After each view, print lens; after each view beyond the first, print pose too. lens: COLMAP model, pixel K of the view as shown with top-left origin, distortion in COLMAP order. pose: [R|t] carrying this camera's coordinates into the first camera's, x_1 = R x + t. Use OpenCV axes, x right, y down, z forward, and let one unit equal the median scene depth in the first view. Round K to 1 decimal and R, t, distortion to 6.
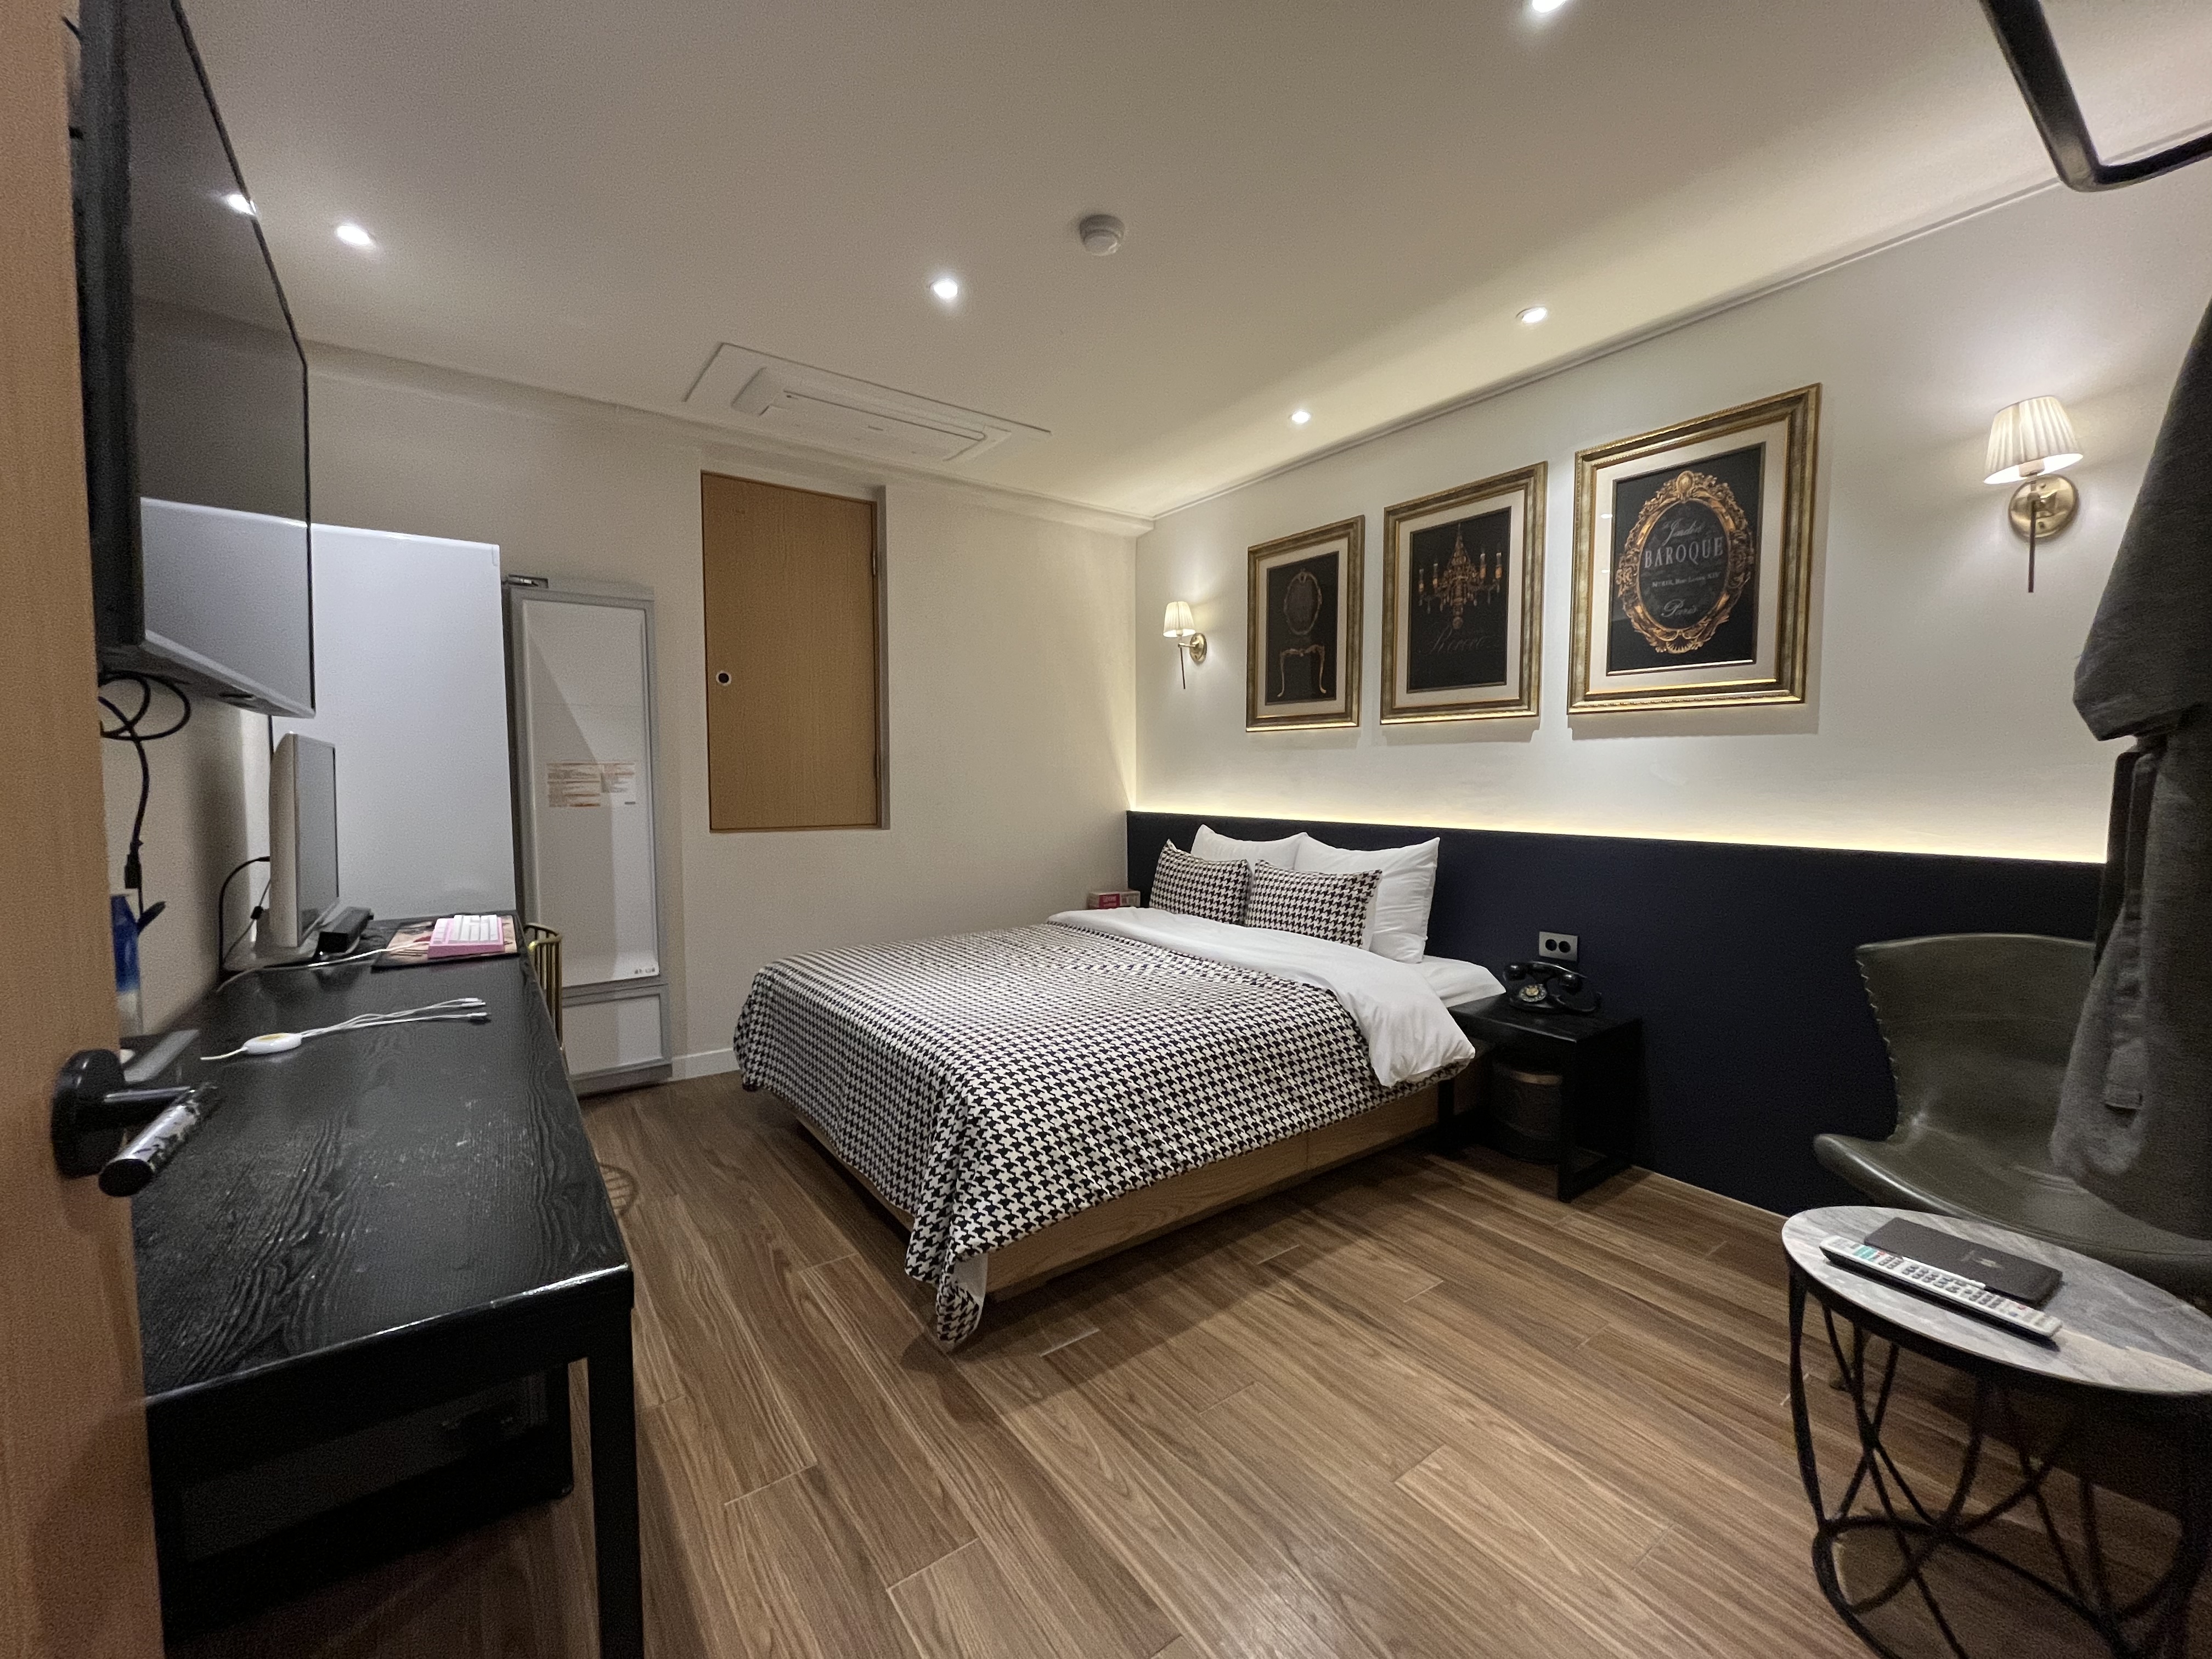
lens RADIAL K [[886.7, 0, 1055.6], [0, 886.7, 815.8], [0, 0, 1]] dist [0.010190, 0.000259]
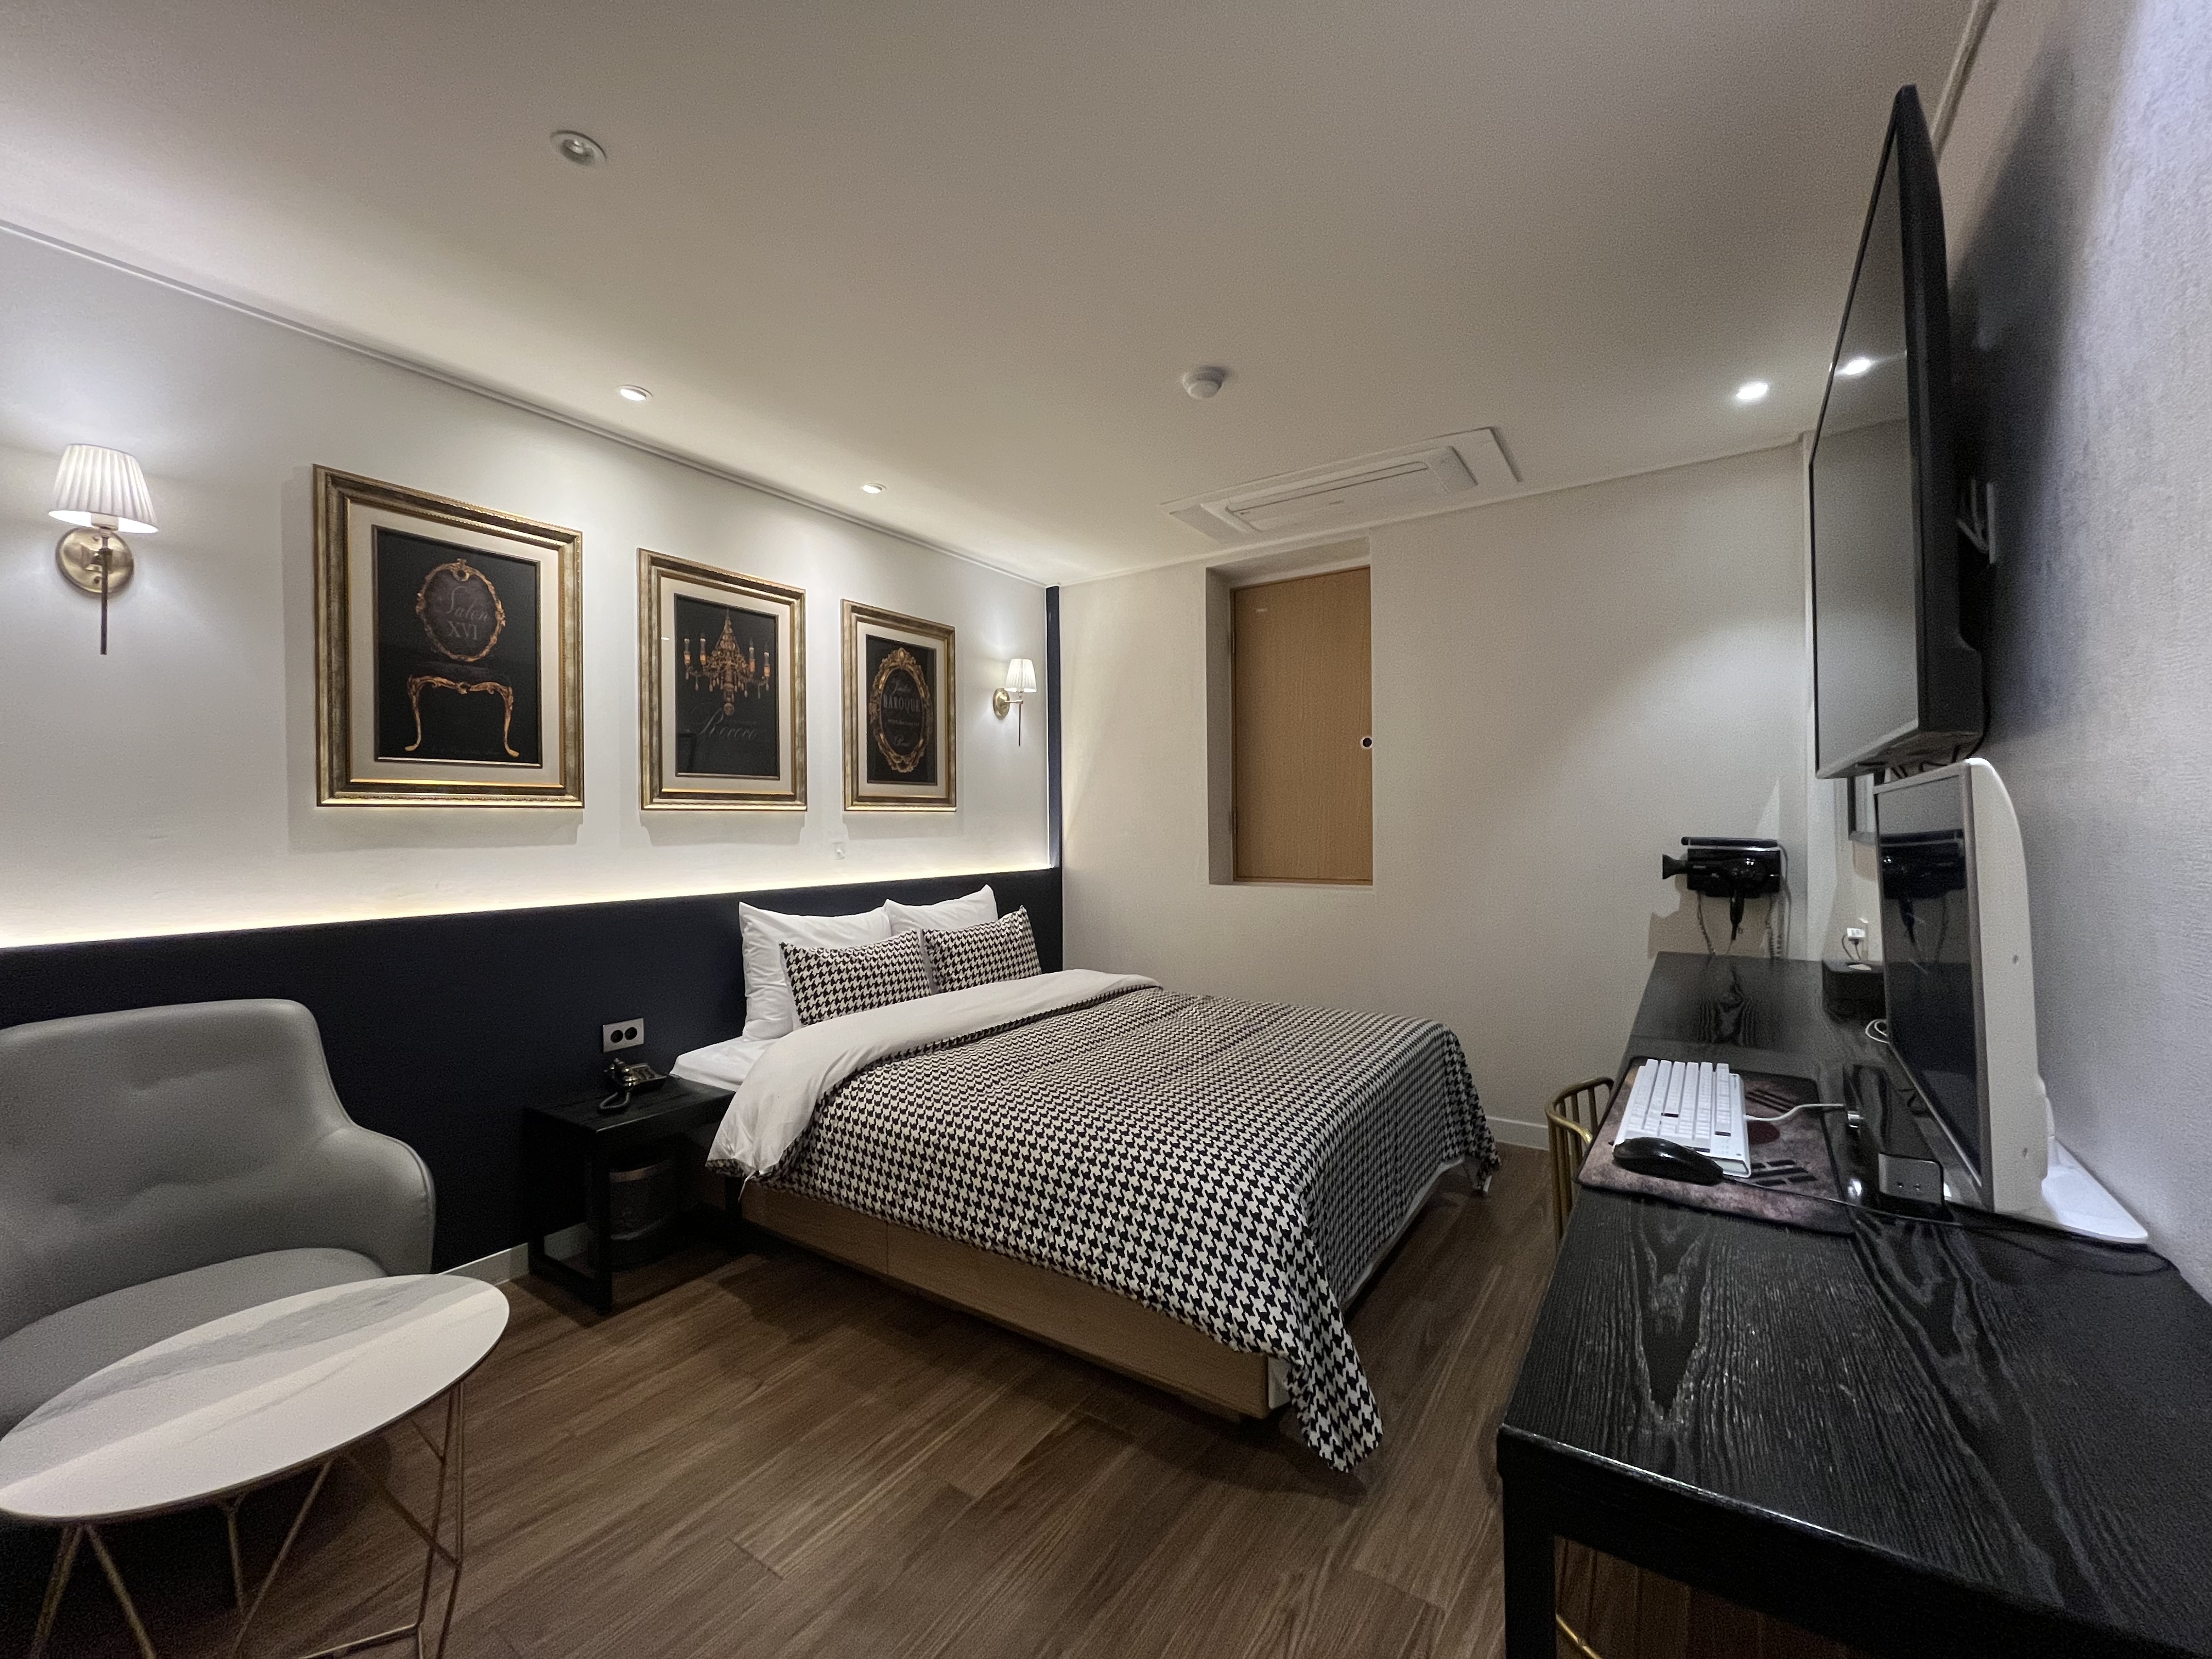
lens RADIAL K [[886.7, 0, 1092.4], [0, 886.7, 842.3], [0, 0, 1]] dist [0.010190, 0.000259]
pose [[-0.359500, -0.029612, 0.932675, -0.592766], [0.044431, 0.997820, 0.048806, -0.100634], [-0.932087, 0.058985, -0.357400, 0.976116]]
